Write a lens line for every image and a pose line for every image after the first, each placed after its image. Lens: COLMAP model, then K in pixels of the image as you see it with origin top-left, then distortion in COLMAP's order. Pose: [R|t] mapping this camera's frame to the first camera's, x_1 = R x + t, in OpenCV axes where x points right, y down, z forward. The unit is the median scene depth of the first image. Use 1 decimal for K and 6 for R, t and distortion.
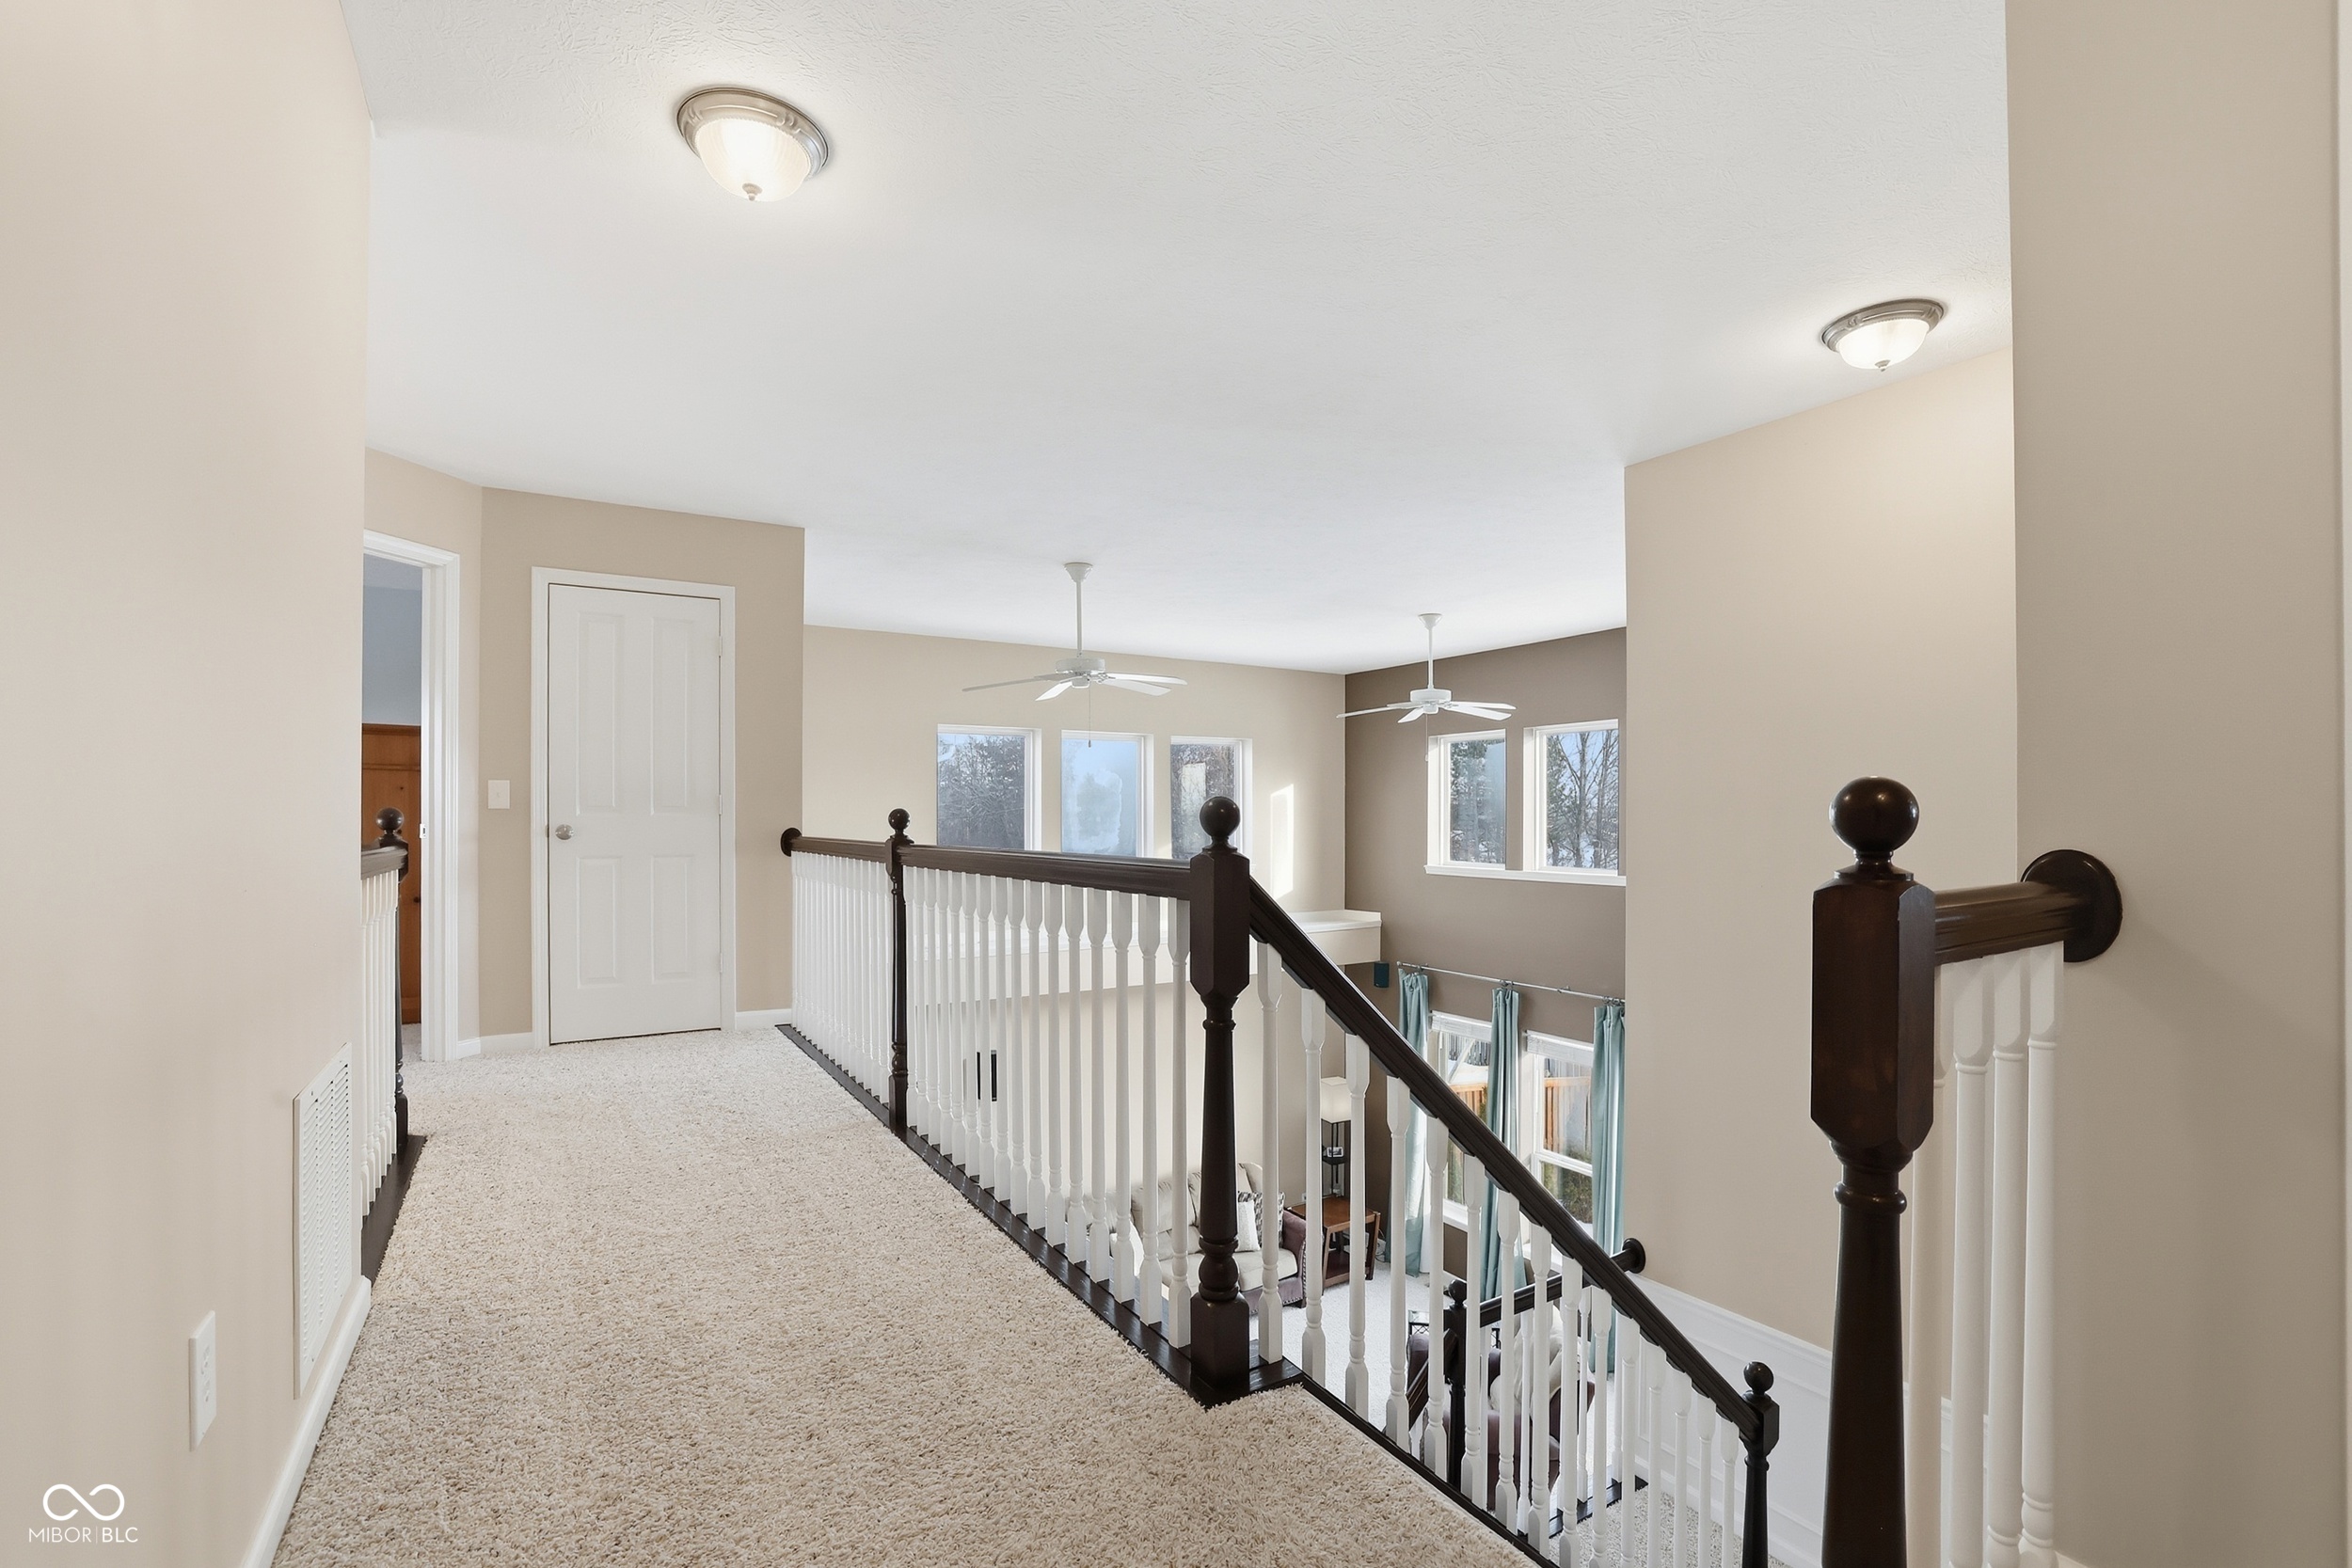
lens RADIAL K [[1043.7, 0, 1188.9], [0, 1043.7, 820.2], [0, 0, 1]] dist [-0.053783, 0.019222]
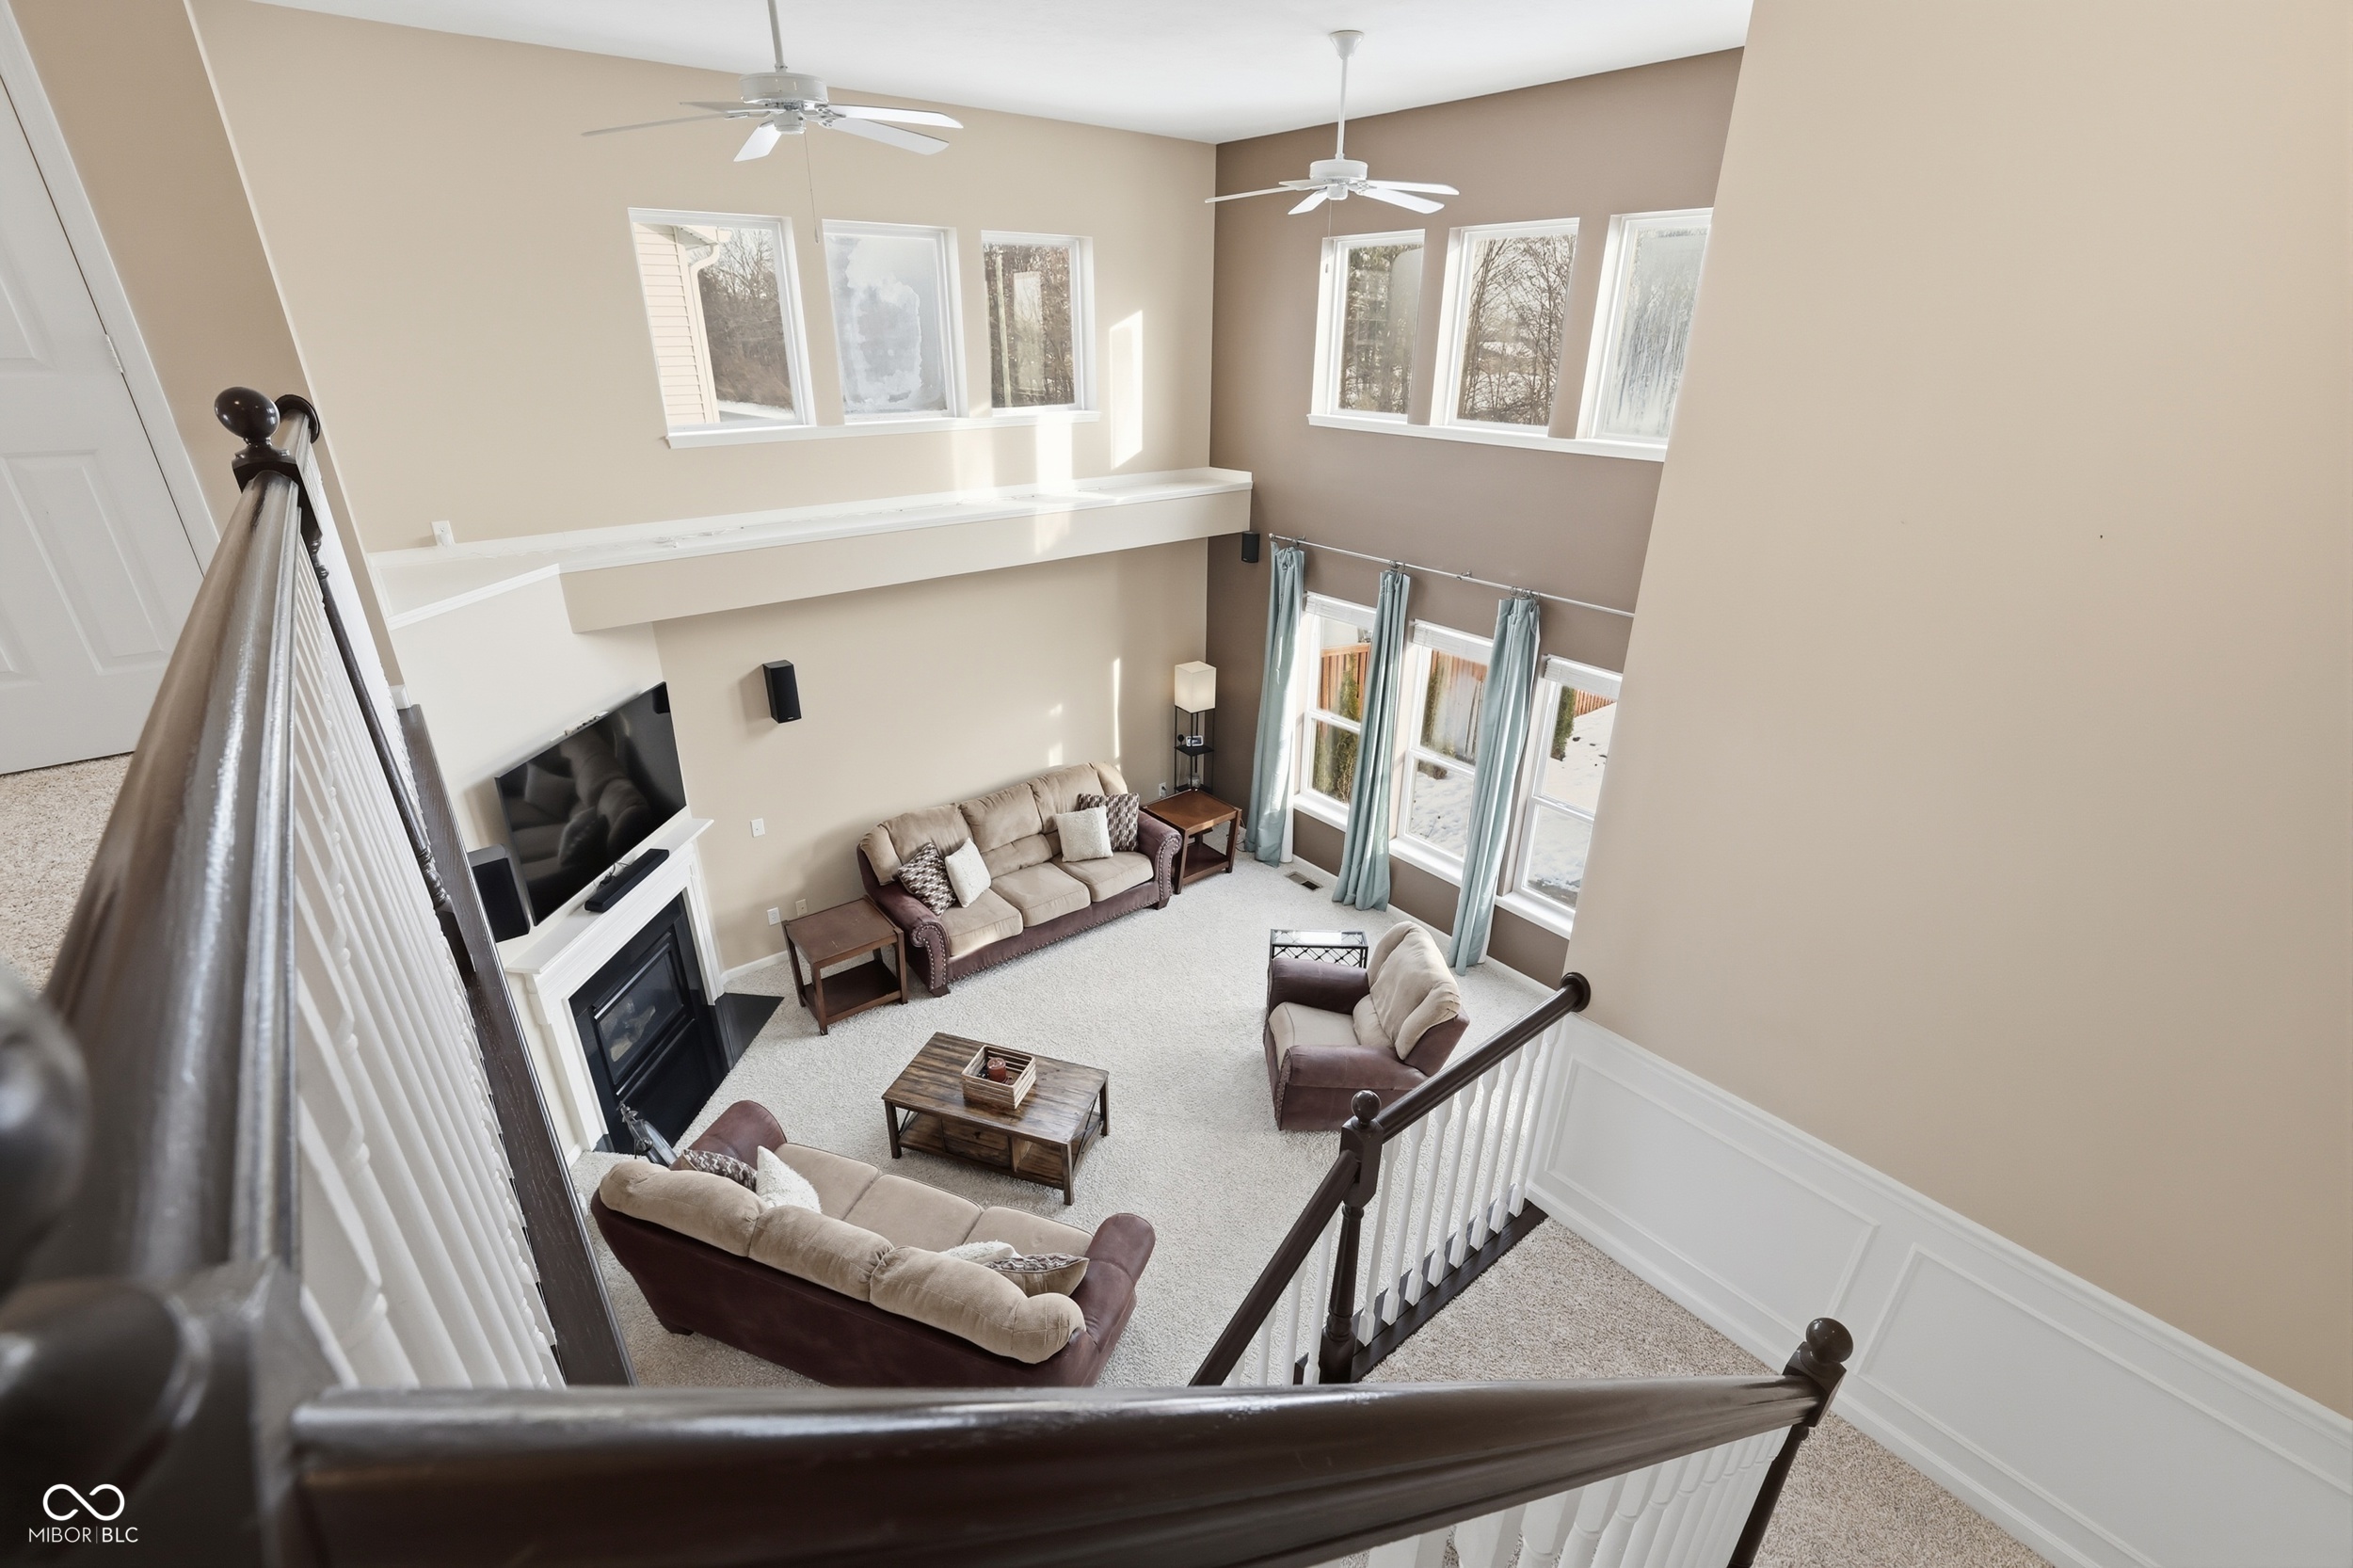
lens RADIAL K [[1014.2, 0, 1180.3], [0, 1014.2, 793.9], [0, 0, 1]] dist [-0.049259, 0.019466]
pose [[0.992678, -0.042903, 0.112917, 0.027930], [-0.007629, 0.910664, 0.413078, -0.011845], [-0.120551, -0.410915, 0.903668, 0.193274]]
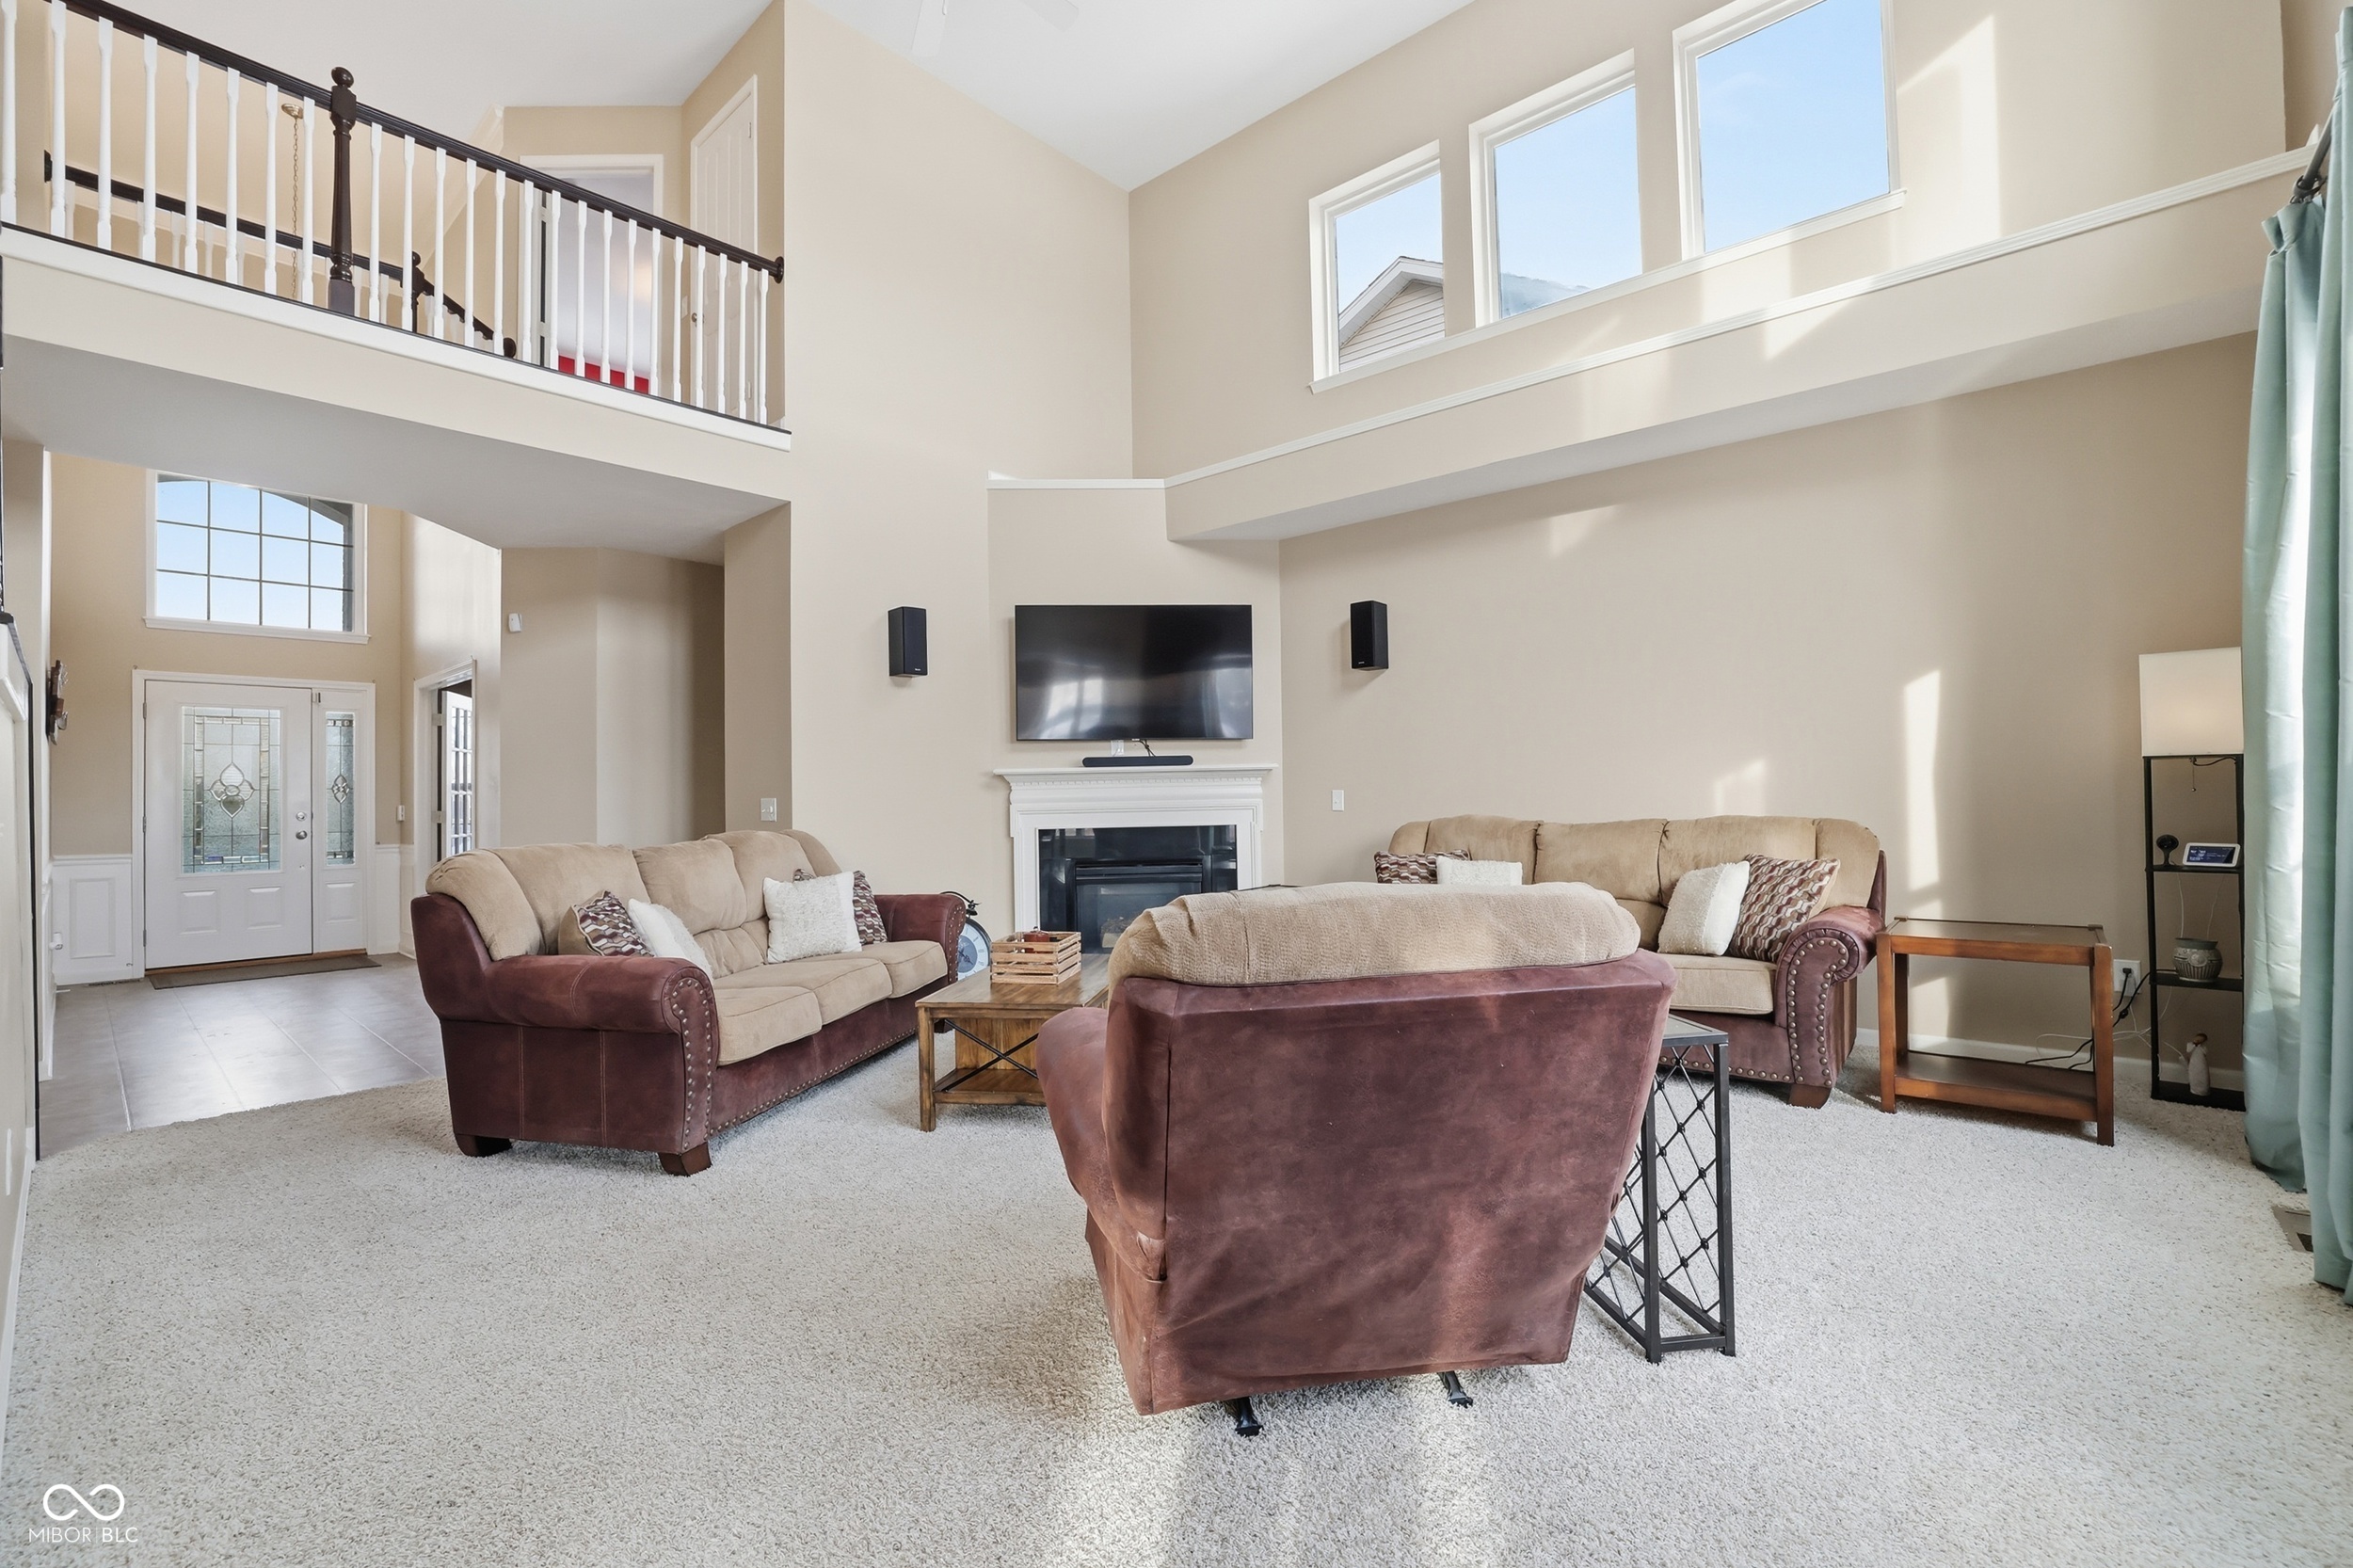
lens RADIAL K [[1020.0, 0, 1179.7], [0, 1020.0, 782.0], [0, 0, 1]] dist [-0.050923, 0.018423]
pose [[0.281205, -0.021893, -0.959398, 0.431006], [0.010629, 0.999749, -0.019698, 0.344695], [0.959589, -0.004658, 0.281367, 0.642810]]
